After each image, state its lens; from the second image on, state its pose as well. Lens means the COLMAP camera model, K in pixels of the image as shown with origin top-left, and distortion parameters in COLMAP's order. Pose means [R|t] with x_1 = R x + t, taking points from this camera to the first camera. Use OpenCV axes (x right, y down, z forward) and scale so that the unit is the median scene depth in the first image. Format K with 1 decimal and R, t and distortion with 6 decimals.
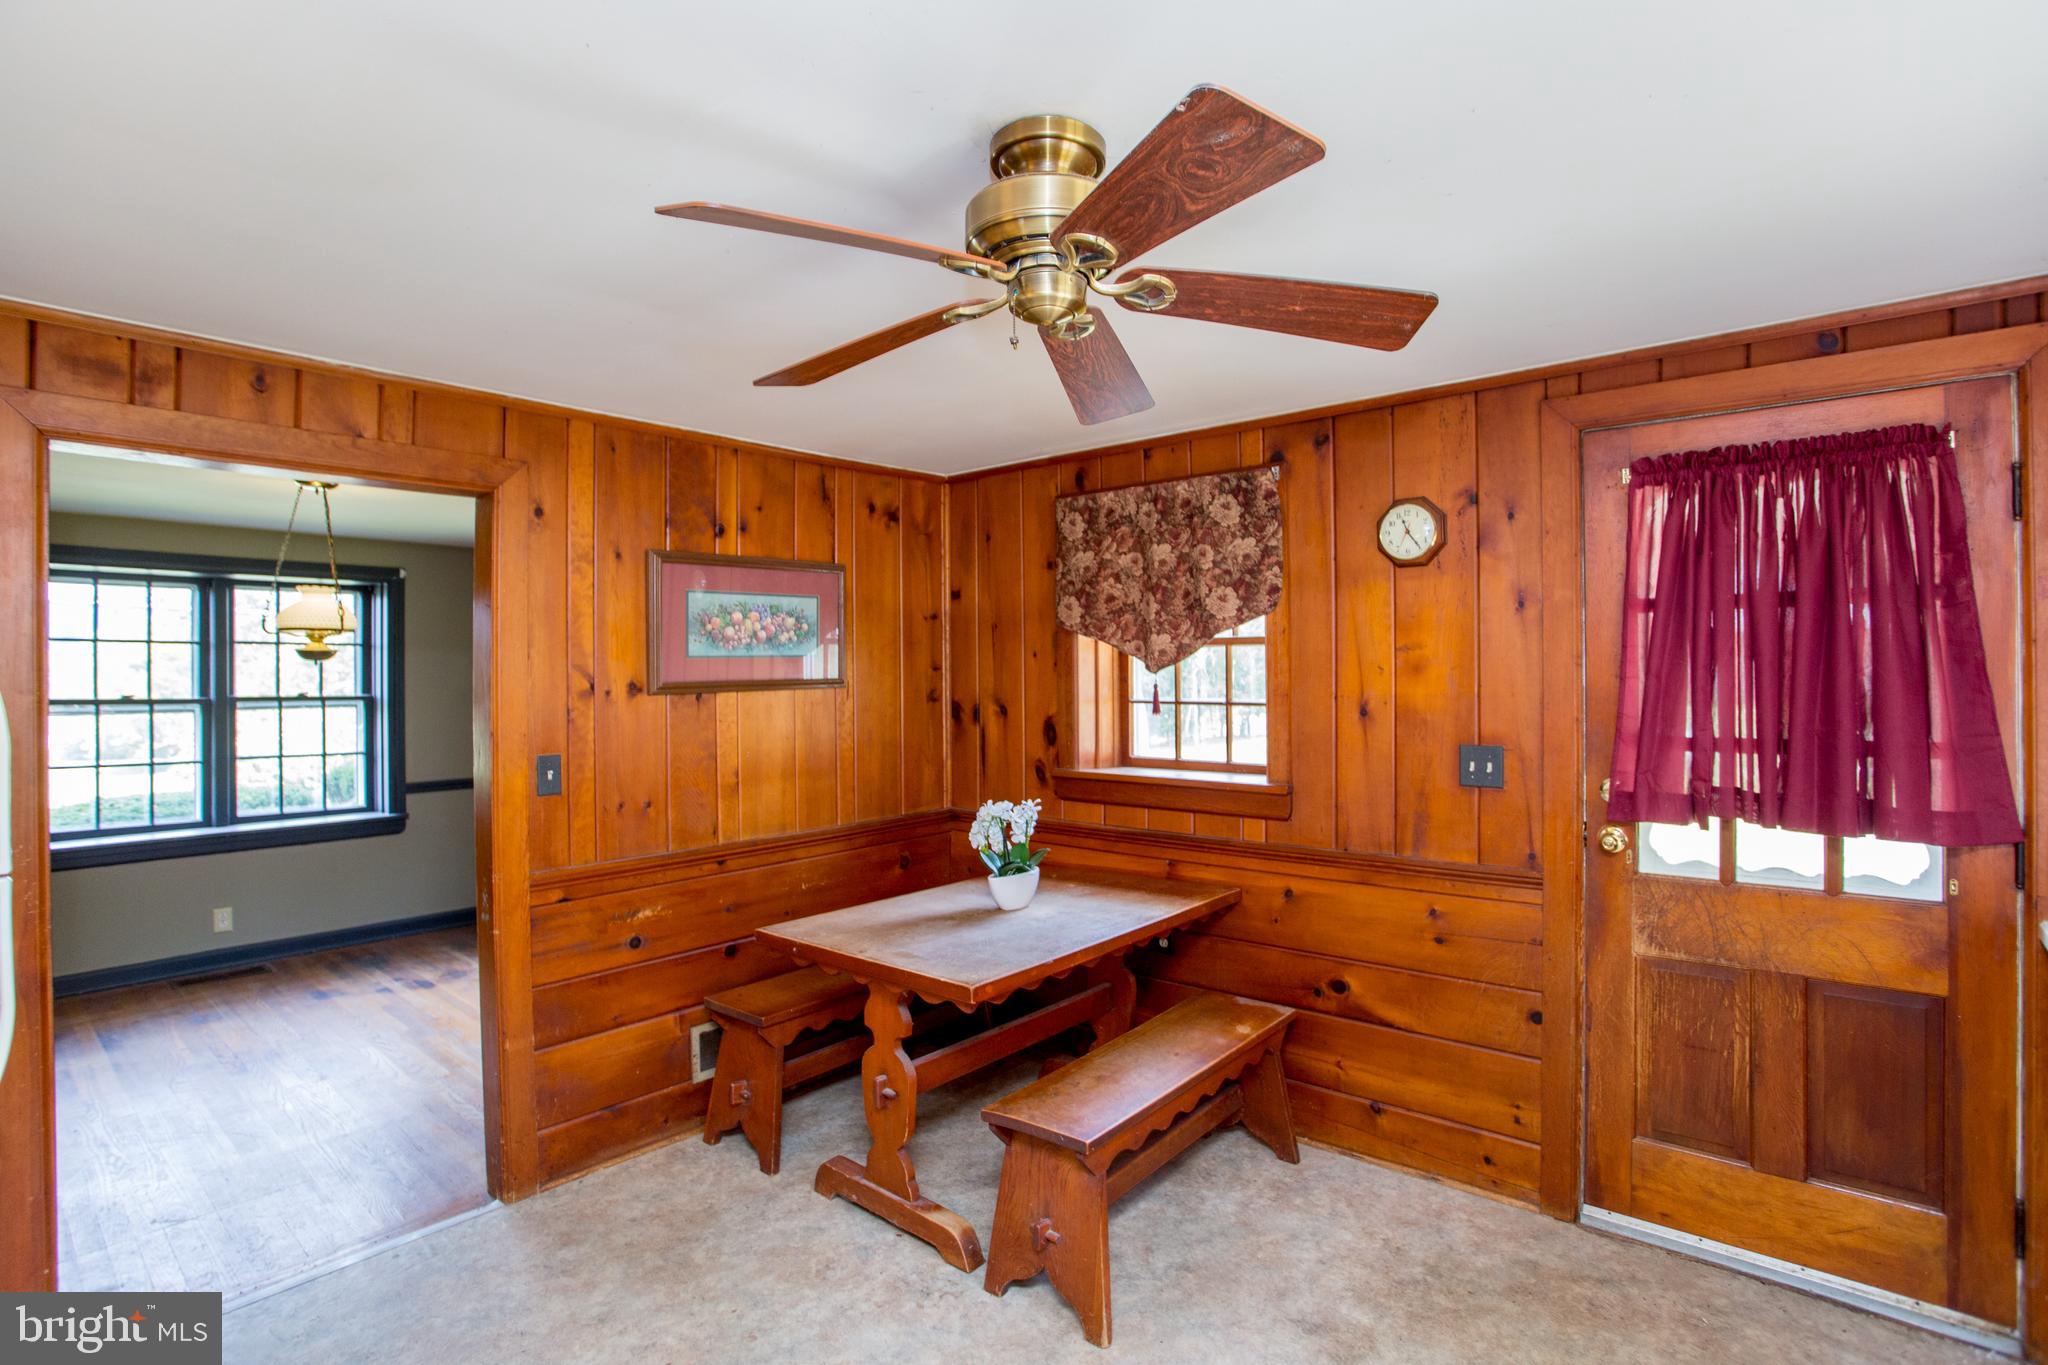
lens RADIAL K [[992.6, 0, 1018.5], [0, 992.6, 675.6], [0, 0, 1]] dist [-0.080861, 0.037627]
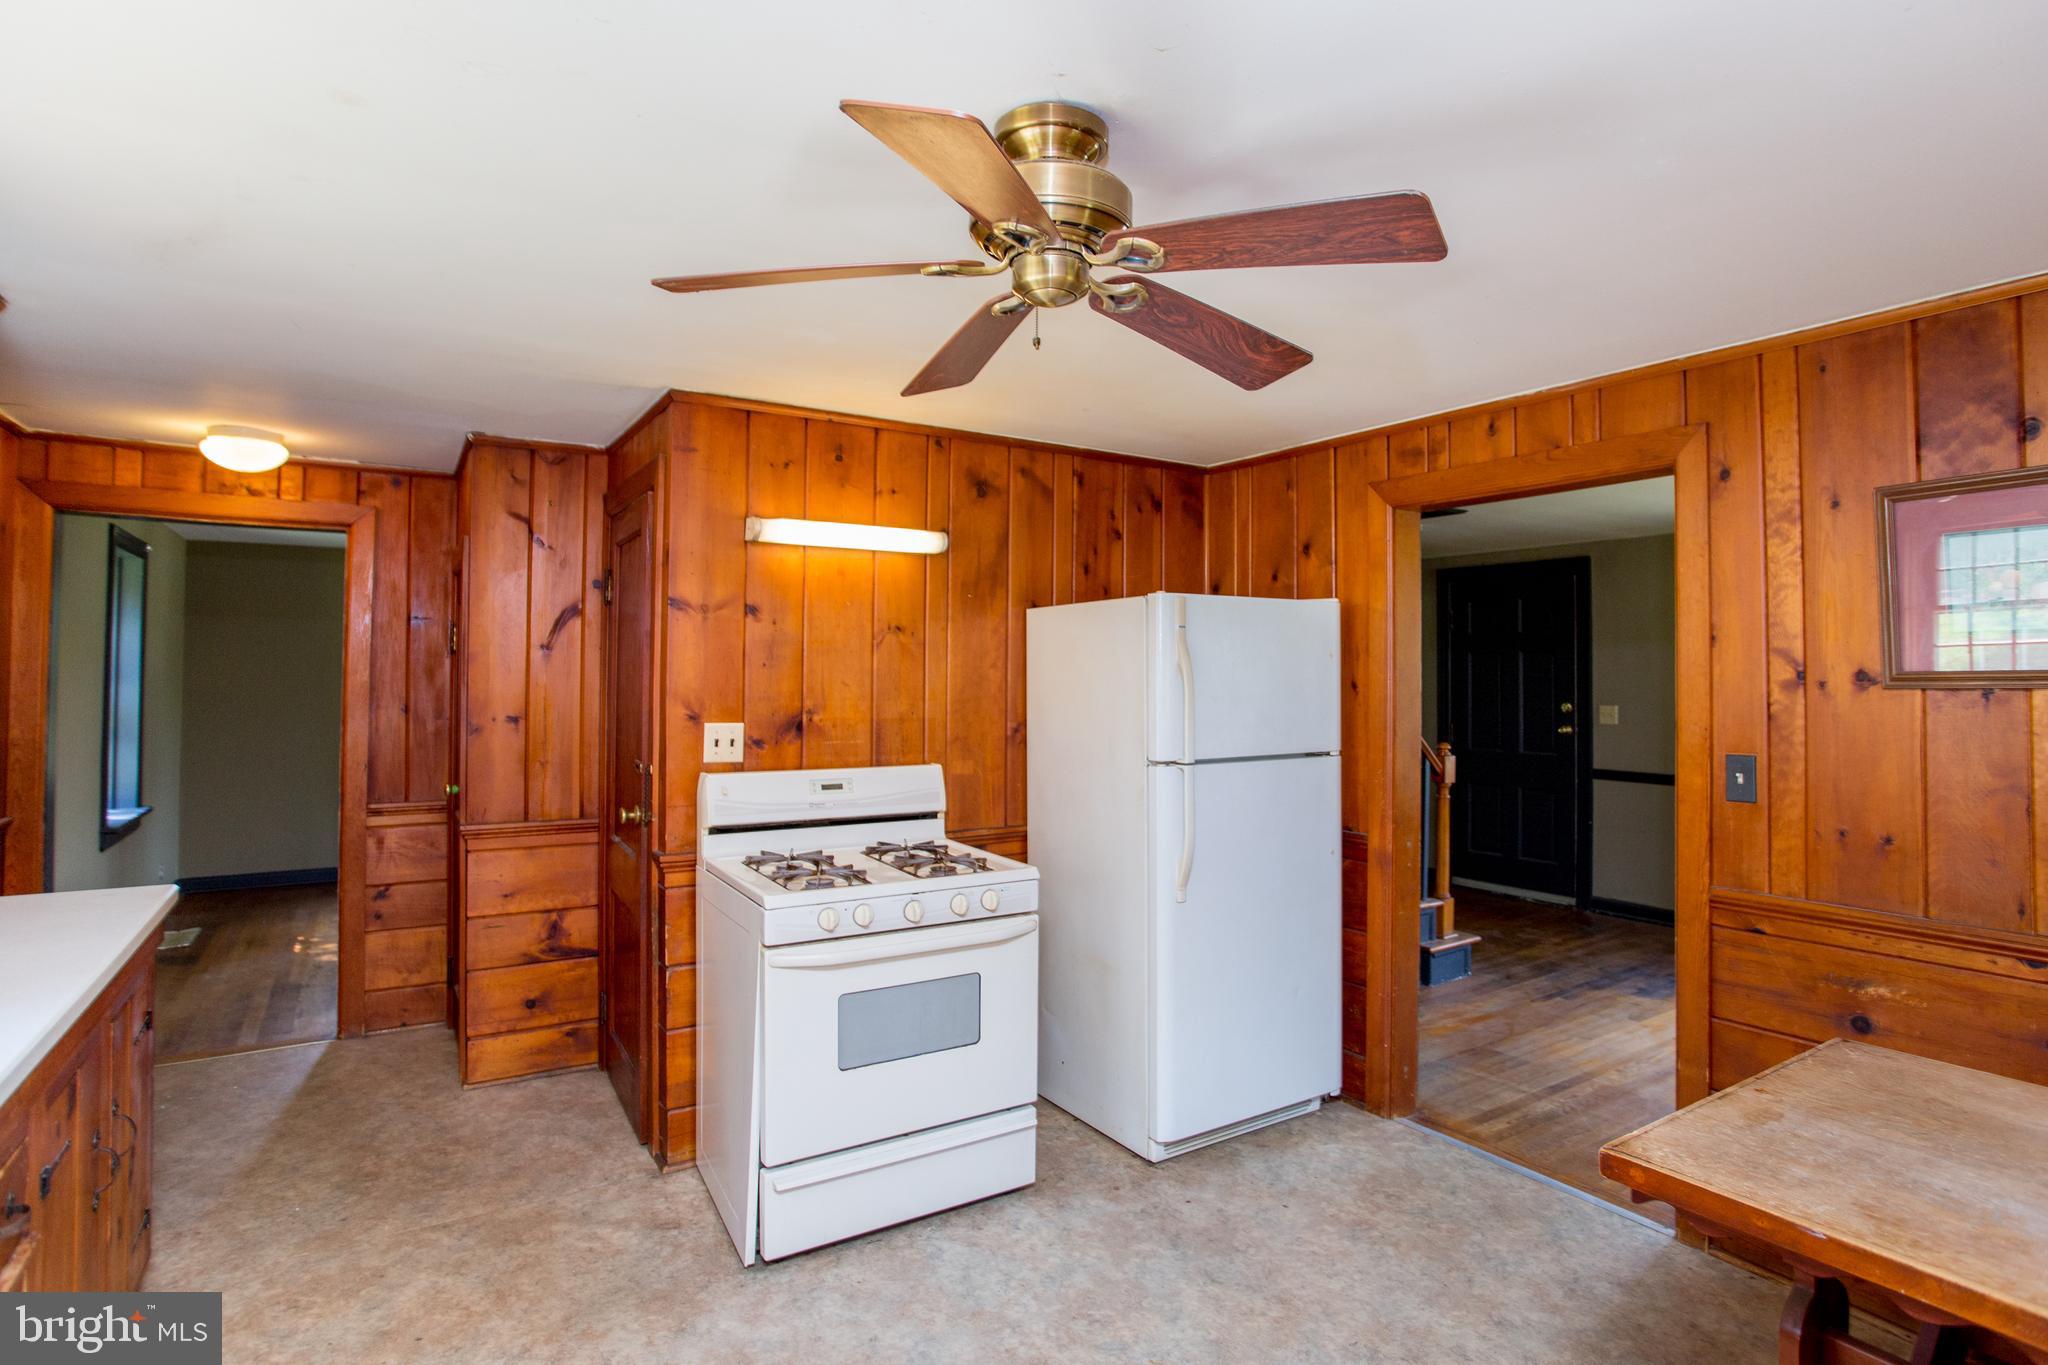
lens RADIAL K [[1065.2, 0, 1104.9], [0, 1065.2, 655.9], [0, 0, 1]] dist [-0.036080, 0.000967]
pose [[-0.243968, -0.009718, -0.969735, 0.537696], [-0.003117, 0.999952, -0.009237, 0.004969], [0.969778, 0.000769, -0.243987, 0.670062]]
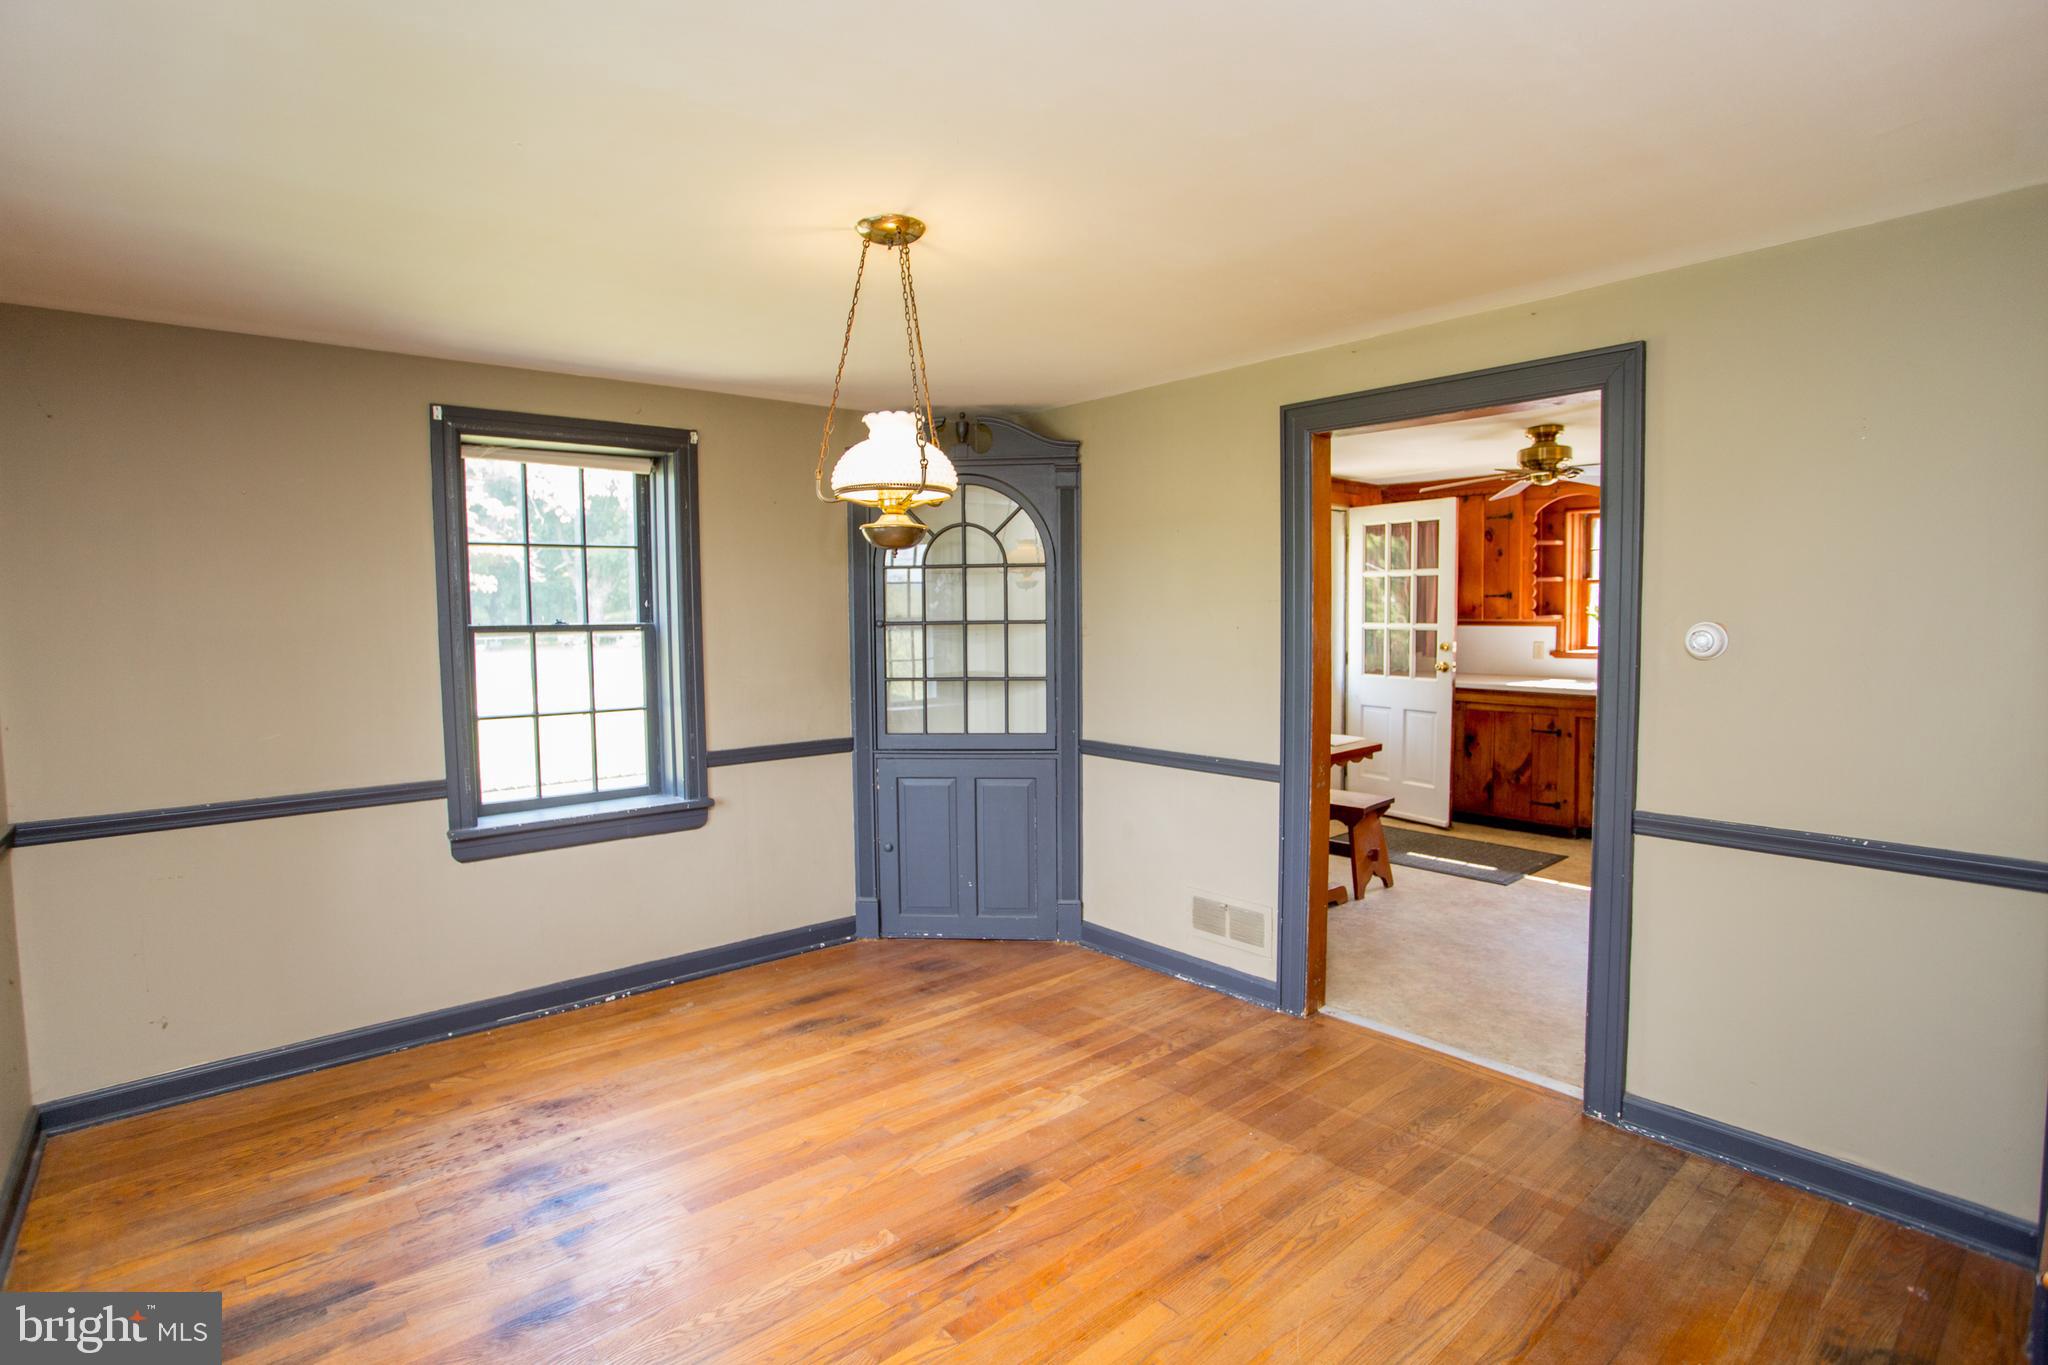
lens RADIAL K [[992.6, 0, 1018.5], [0, 992.6, 675.6], [0, 0, 1]] dist [-0.080861, 0.037627]
pose [[0.153016, -0.055771, 0.986649, -1.739361], [0.012870, 0.998434, 0.054441, 0.037585], [-0.988140, 0.004368, 0.153494, 1.126460]]
